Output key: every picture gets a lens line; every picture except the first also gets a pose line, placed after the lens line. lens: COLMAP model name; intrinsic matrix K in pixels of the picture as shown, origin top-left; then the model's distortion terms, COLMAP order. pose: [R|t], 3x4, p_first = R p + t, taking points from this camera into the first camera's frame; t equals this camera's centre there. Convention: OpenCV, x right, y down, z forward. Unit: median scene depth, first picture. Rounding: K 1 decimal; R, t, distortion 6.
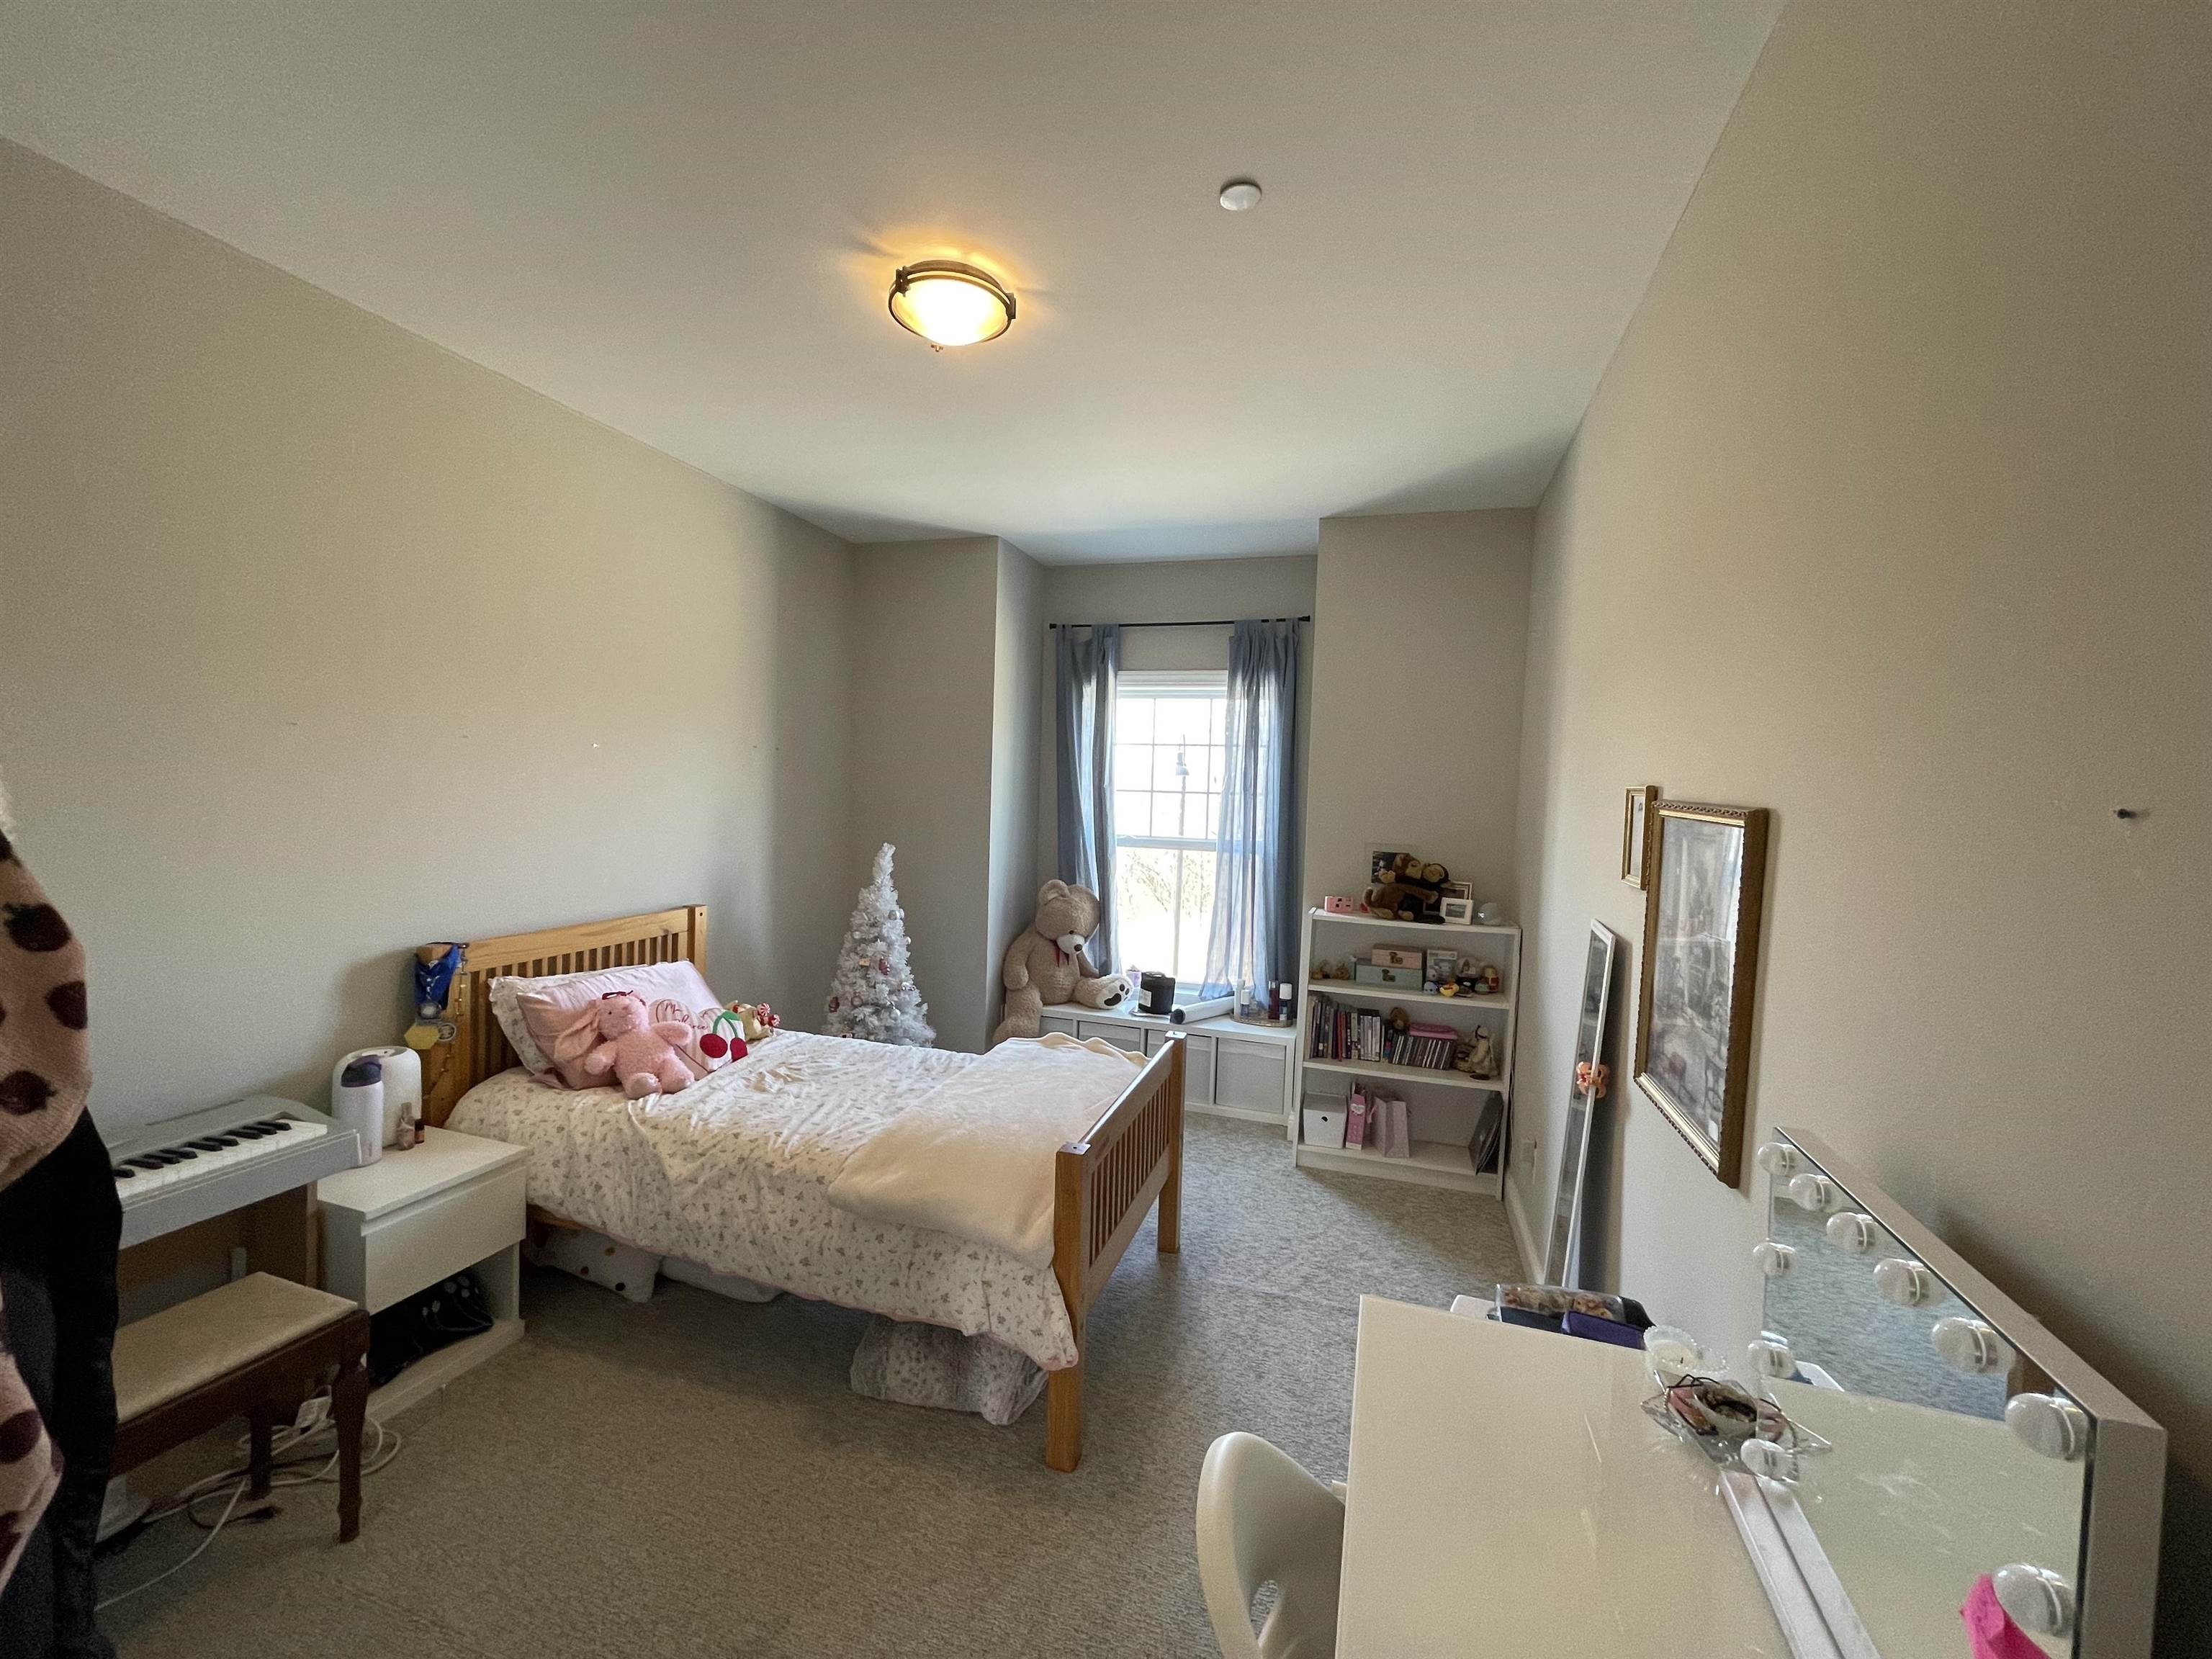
lens RADIAL K [[891.7, 0, 1104.4], [0, 891.7, 825.7], [0, 0, 1]] dist [0.000632, -0.000572]
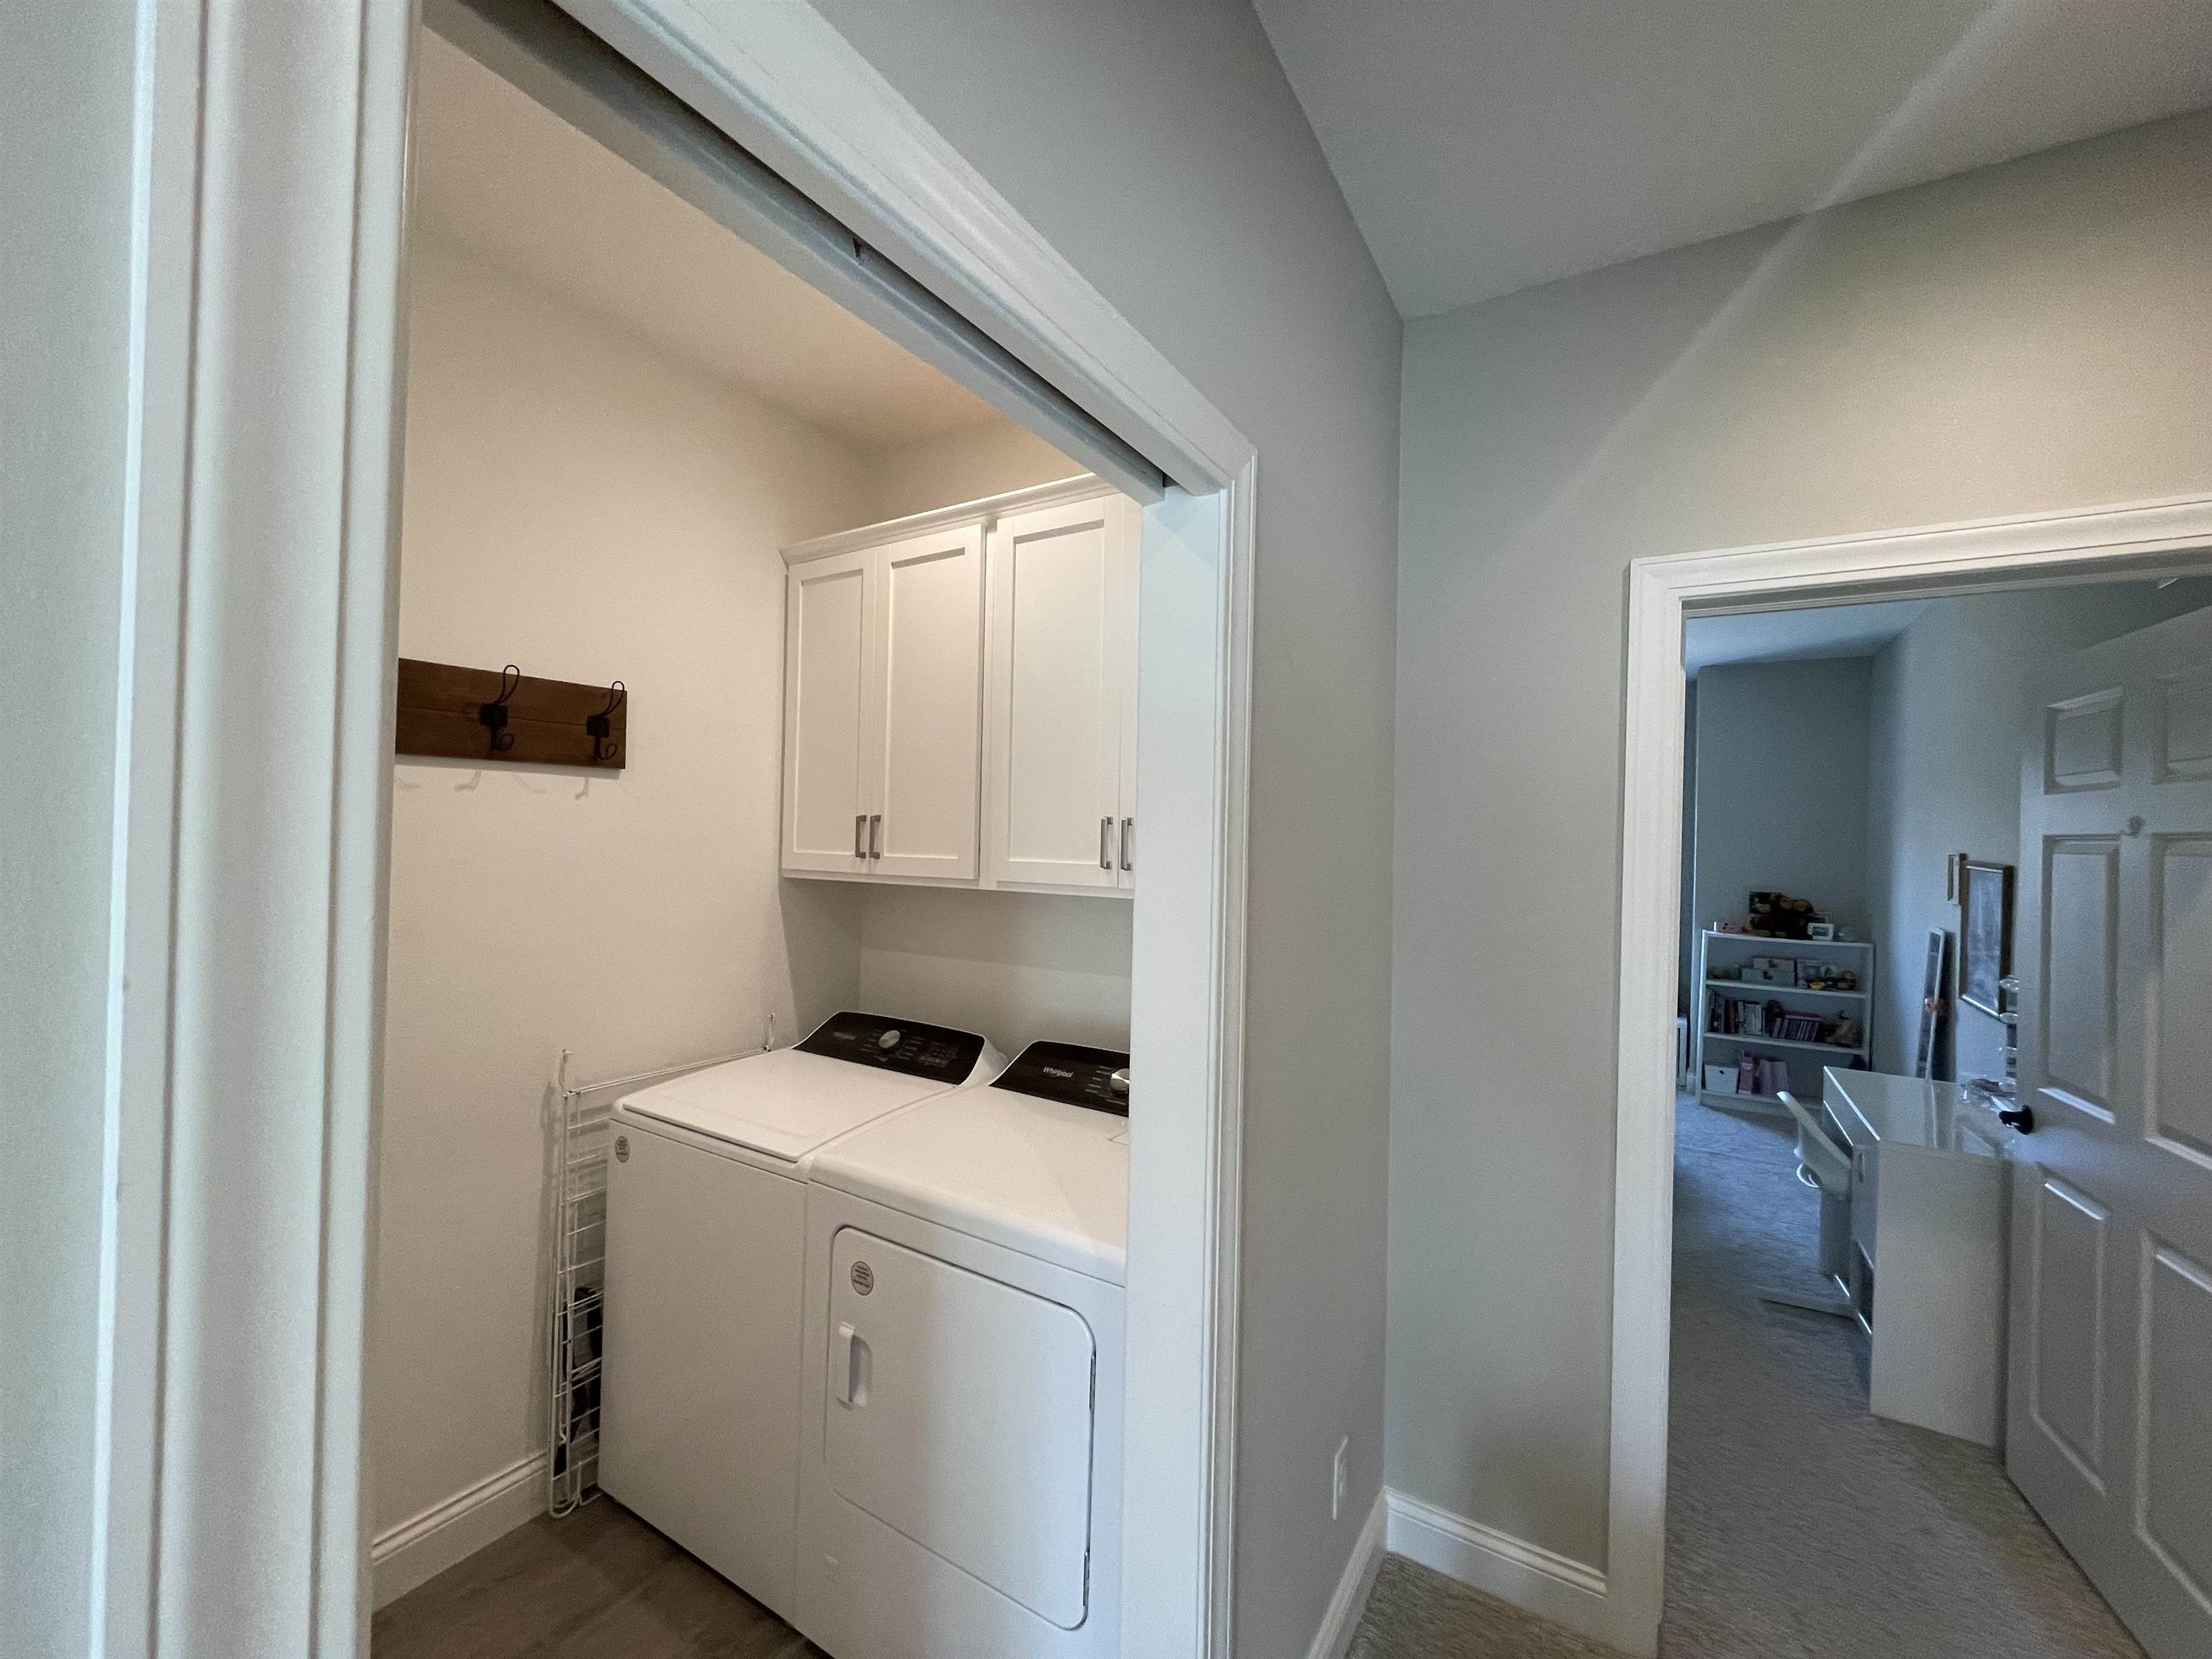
lens RADIAL K [[891.7, 0, 1108.2], [0, 891.7, 828.5], [0, 0, 1]] dist [0.000632, -0.000572]
pose [[0.970925, -0.011463, -0.239110, -0.385490], [-0.000848, 0.998682, -0.051319, 0.002303], [0.239383, 0.050029, 0.969635, -0.702717]]
